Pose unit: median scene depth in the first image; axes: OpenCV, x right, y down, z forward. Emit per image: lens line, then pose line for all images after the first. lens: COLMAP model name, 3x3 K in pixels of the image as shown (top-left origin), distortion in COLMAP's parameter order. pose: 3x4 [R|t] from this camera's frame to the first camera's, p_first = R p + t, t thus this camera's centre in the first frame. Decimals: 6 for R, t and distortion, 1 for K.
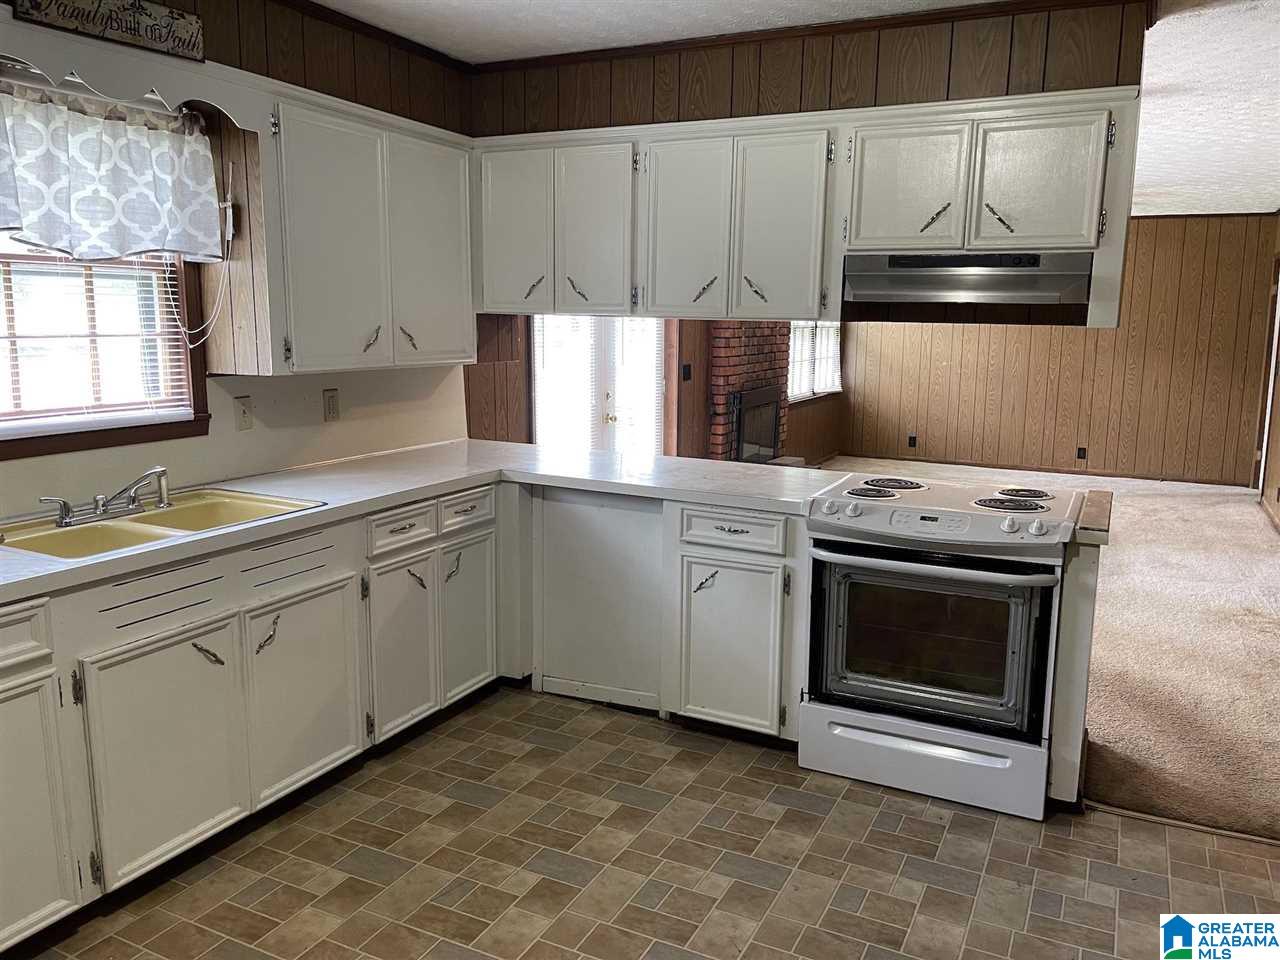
lens RADIAL K [[984.4, 0, 642.3], [0, 984.4, 485.7], [0, 0, 1]] dist [0.062921, -0.071149]
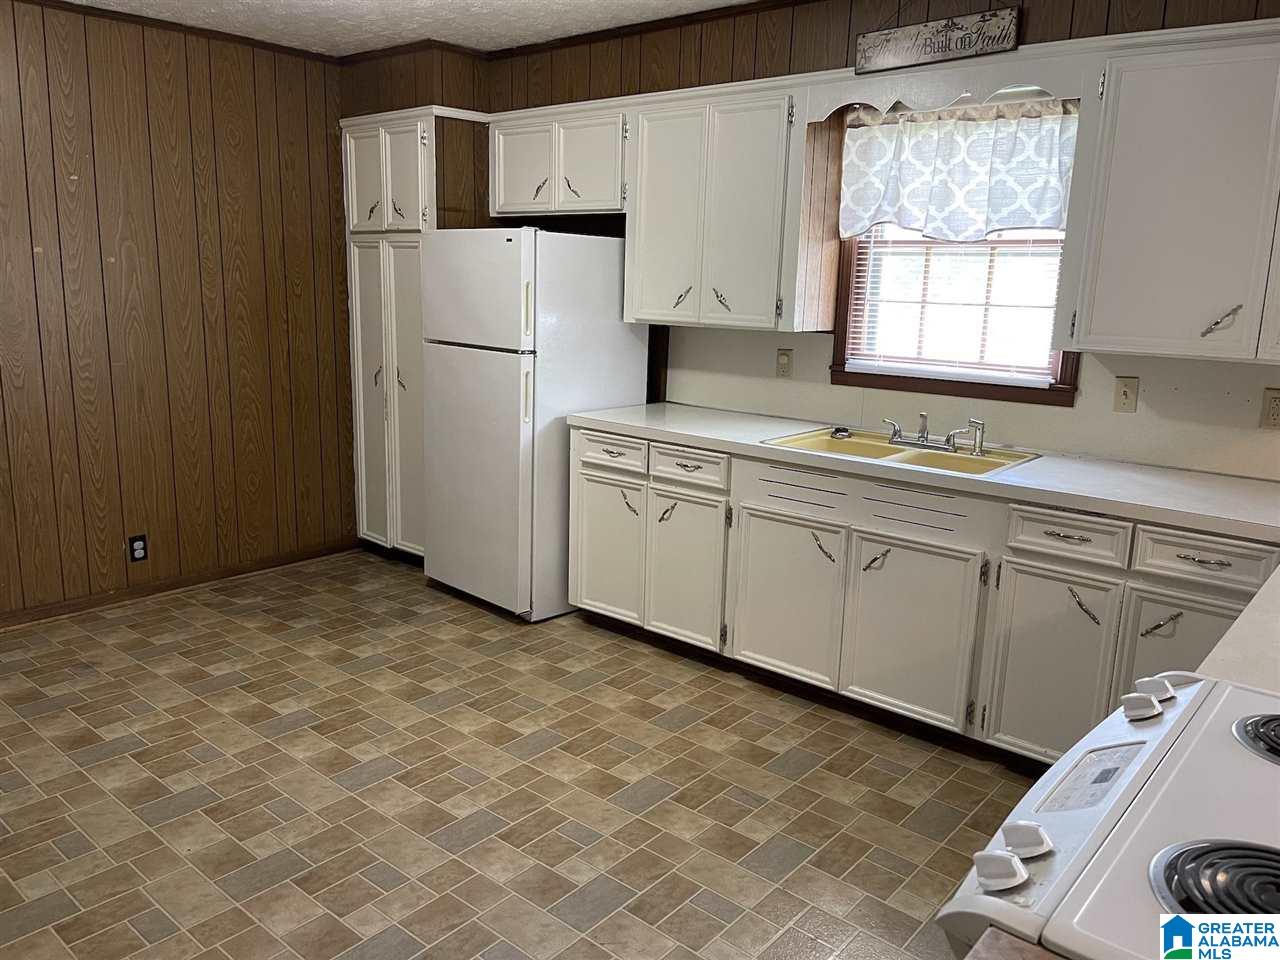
lens RADIAL K [[984.4, 0, 650.5], [0, 984.4, 491.3], [0, 0, 1]] dist [0.062921, -0.071149]
pose [[-0.243219, 0.189202, -0.951339, 0.765881], [-0.196887, 0.950744, 0.239420, -0.150436], [0.949779, 0.245538, -0.193988, 0.947125]]
